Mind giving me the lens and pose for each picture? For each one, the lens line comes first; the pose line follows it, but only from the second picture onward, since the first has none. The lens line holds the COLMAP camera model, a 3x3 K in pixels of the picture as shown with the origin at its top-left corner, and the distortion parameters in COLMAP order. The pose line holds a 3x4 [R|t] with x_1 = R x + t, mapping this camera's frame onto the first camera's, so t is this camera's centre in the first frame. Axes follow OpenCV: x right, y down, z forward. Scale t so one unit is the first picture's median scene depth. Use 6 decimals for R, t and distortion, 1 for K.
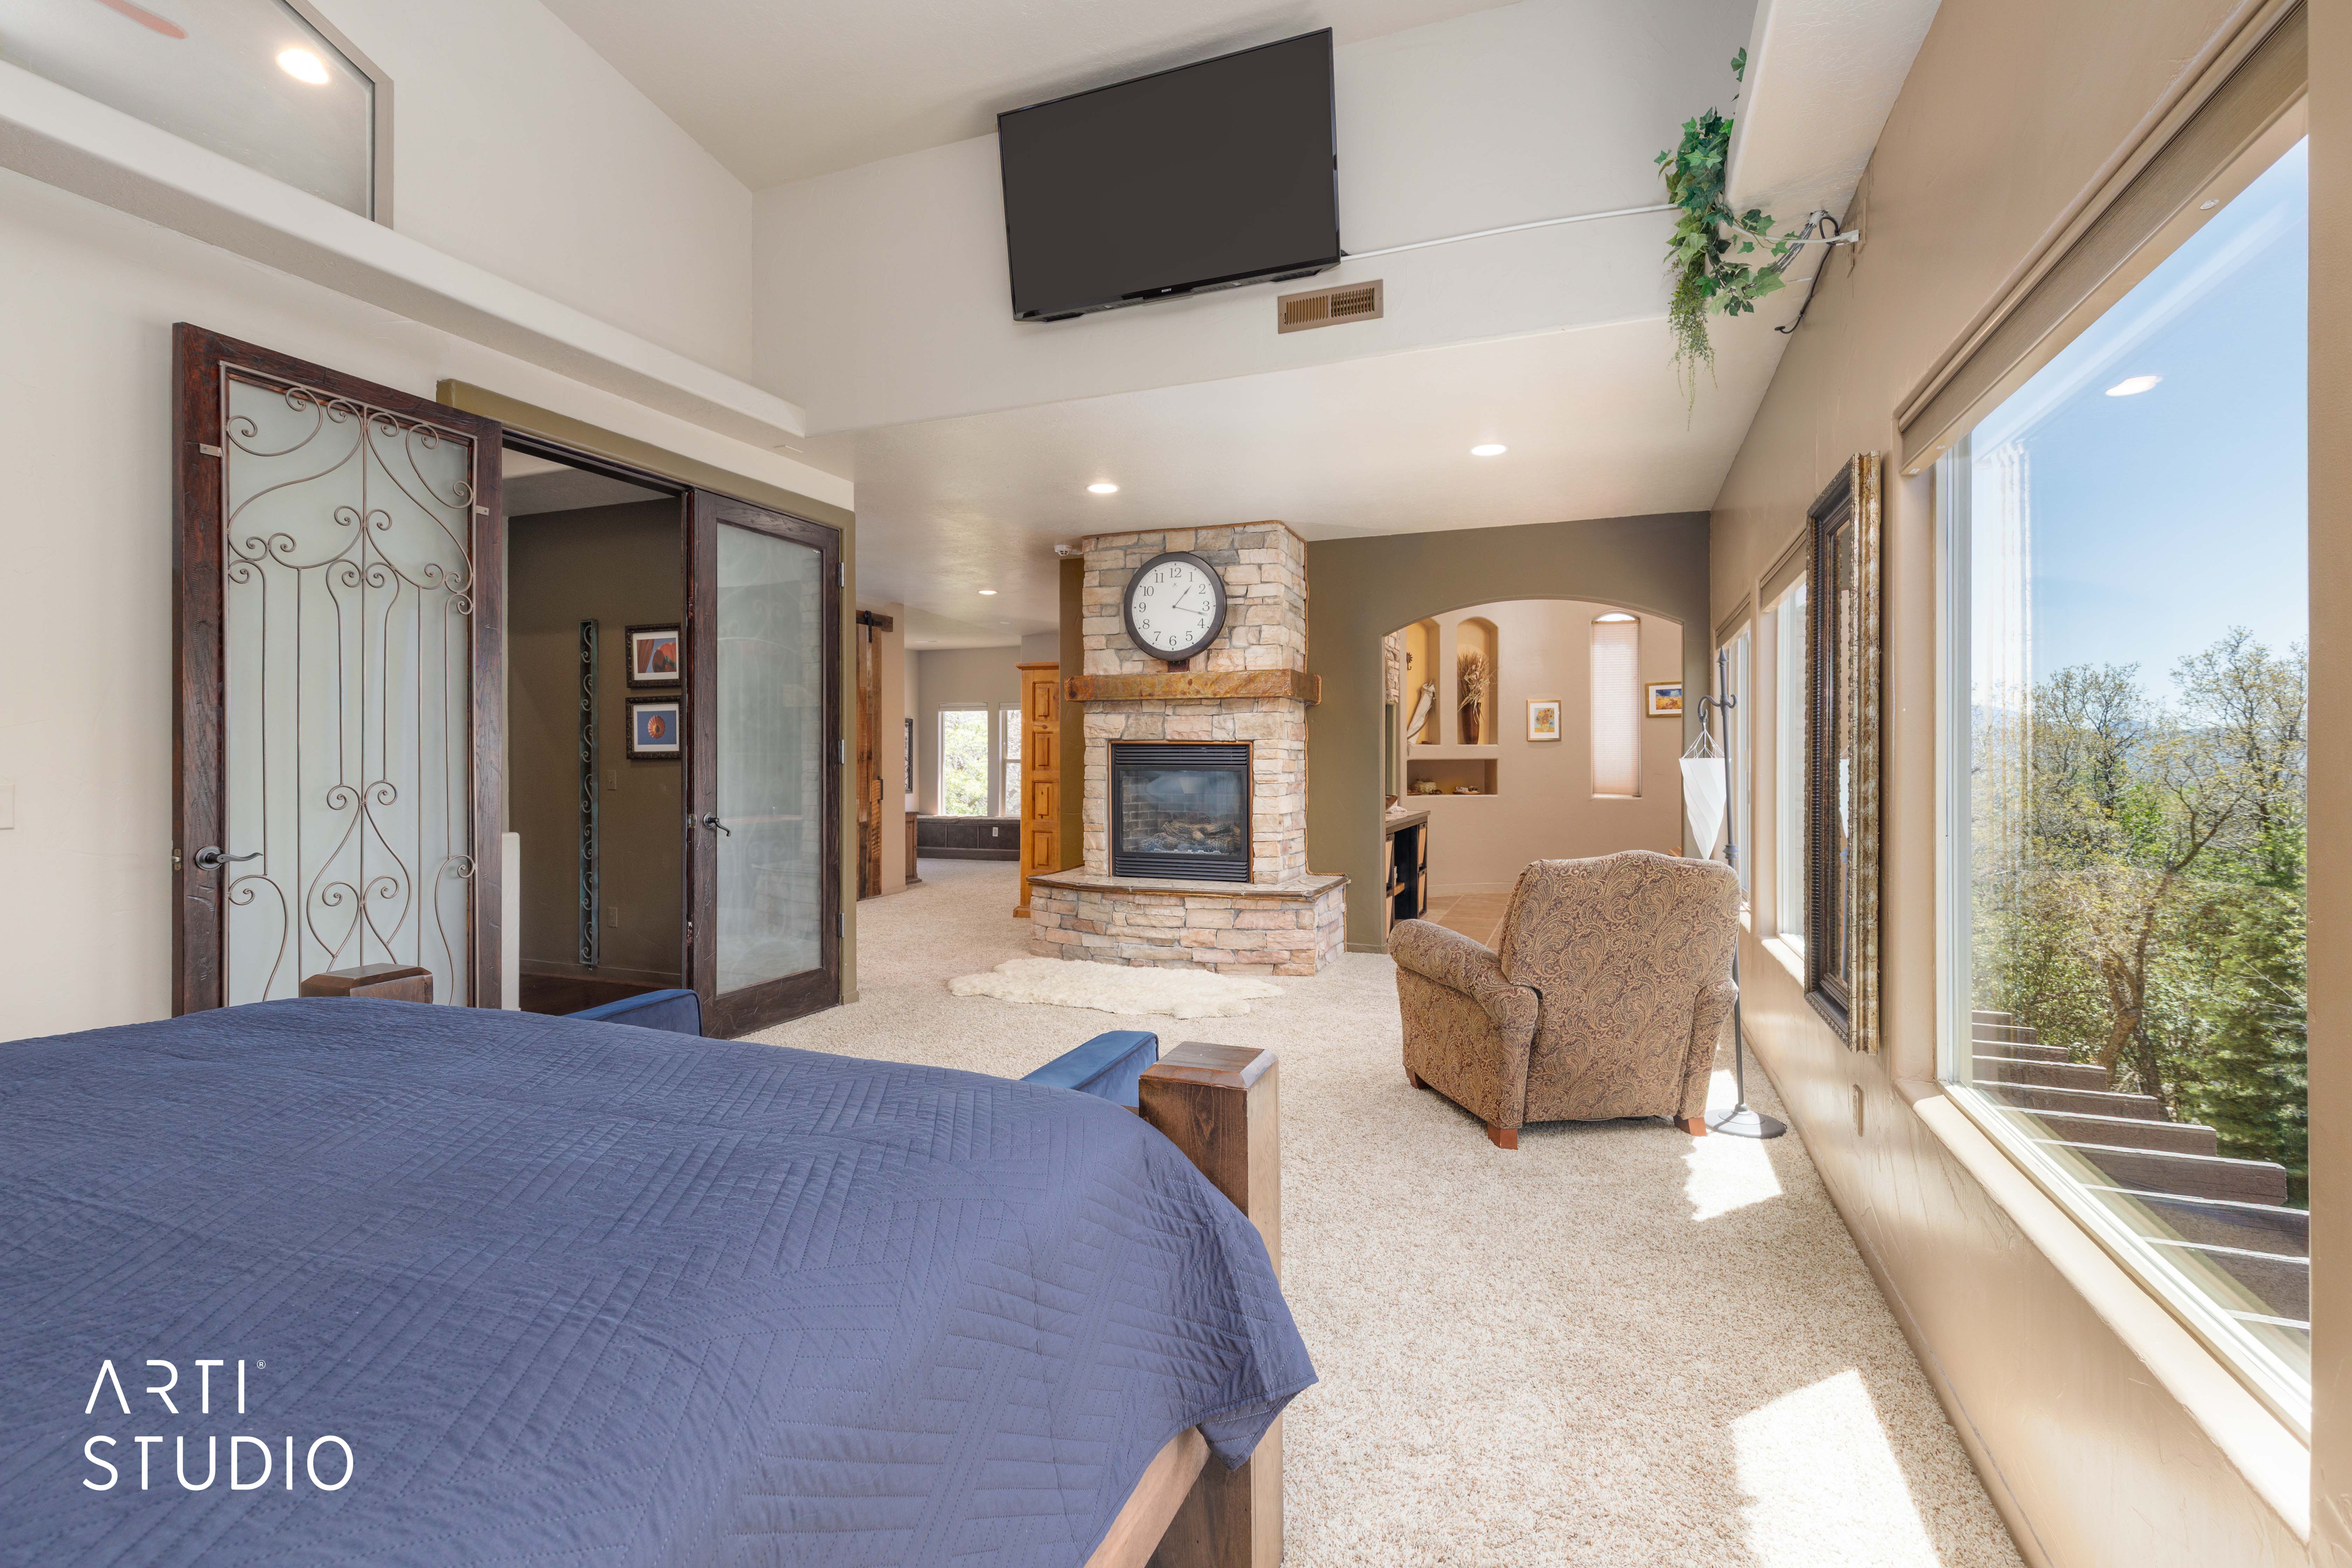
lens RADIAL K [[1079.3, 0, 1174.4], [0, 1079.3, 769.8], [0, 0, 1]] dist [0.004011, 0.000666]
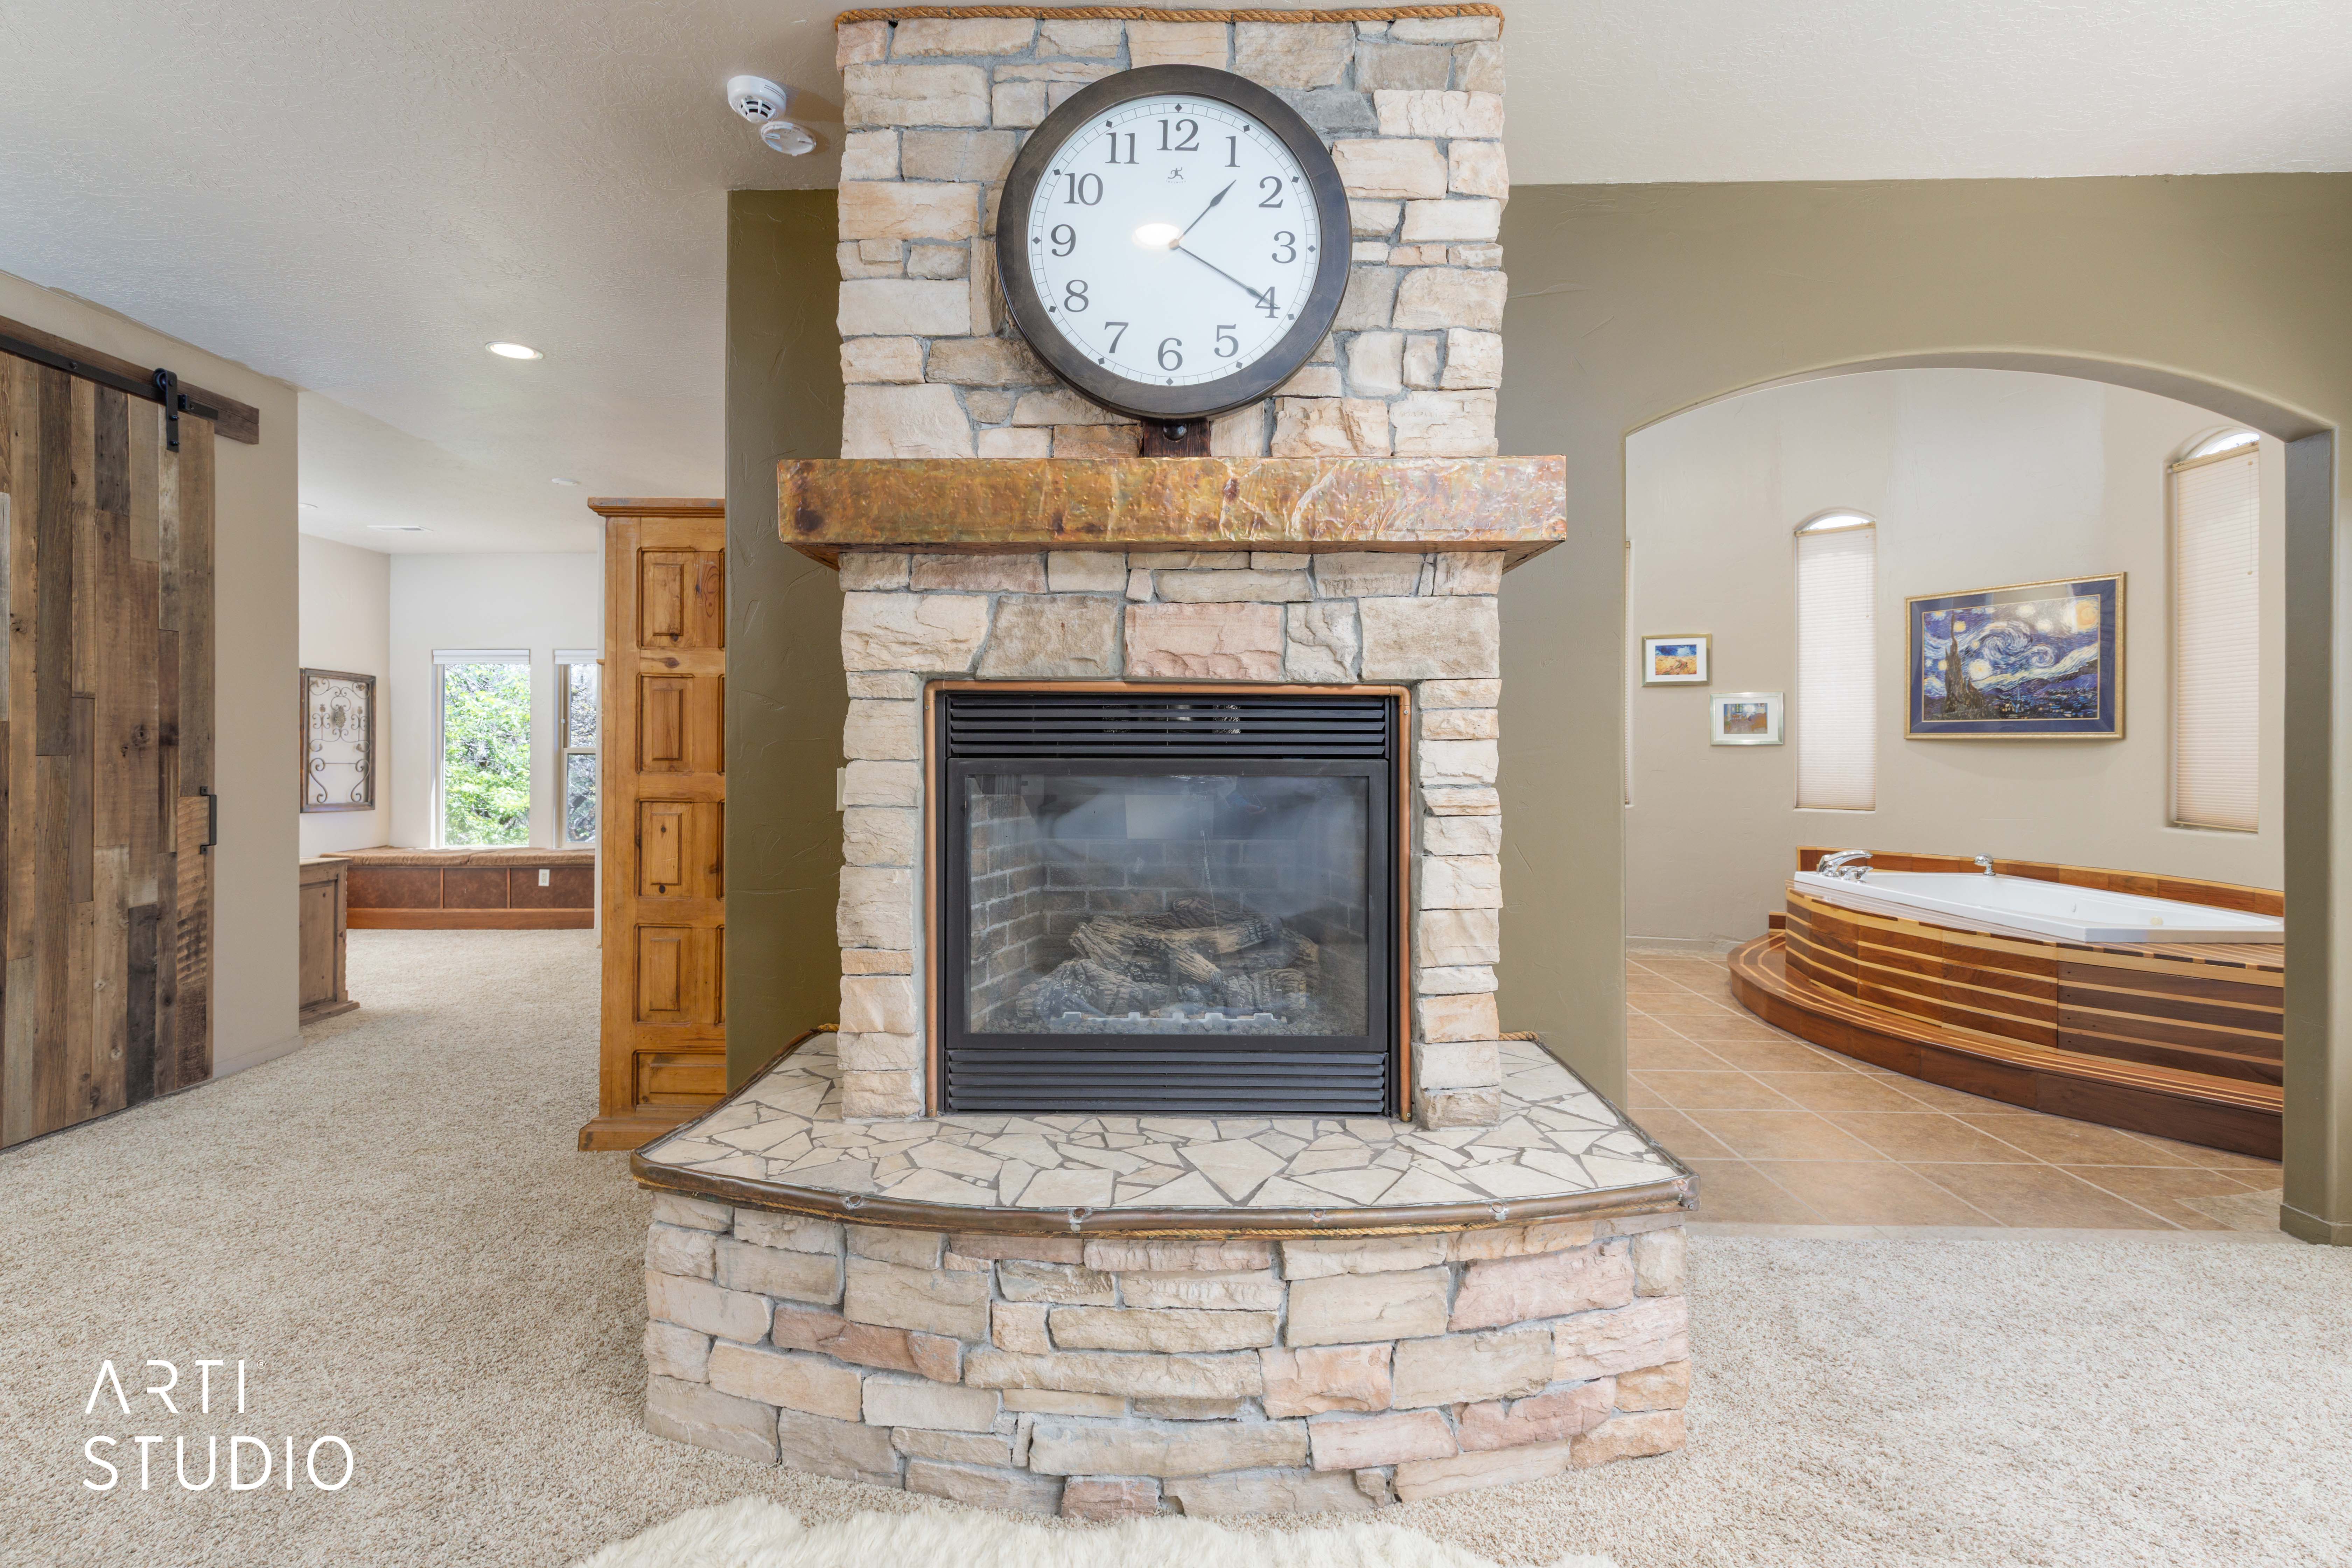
lens RADIAL K [[1079.3, 0, 1186.1], [0, 1079.3, 746.5], [0, 0, 1]] dist [0.004011, 0.000666]
pose [[0.935409, 0.002068, 0.353561, -0.102679], [0.003277, 0.999889, -0.014519, -0.003182], [-0.353551, 0.014739, 0.935299, 0.692957]]
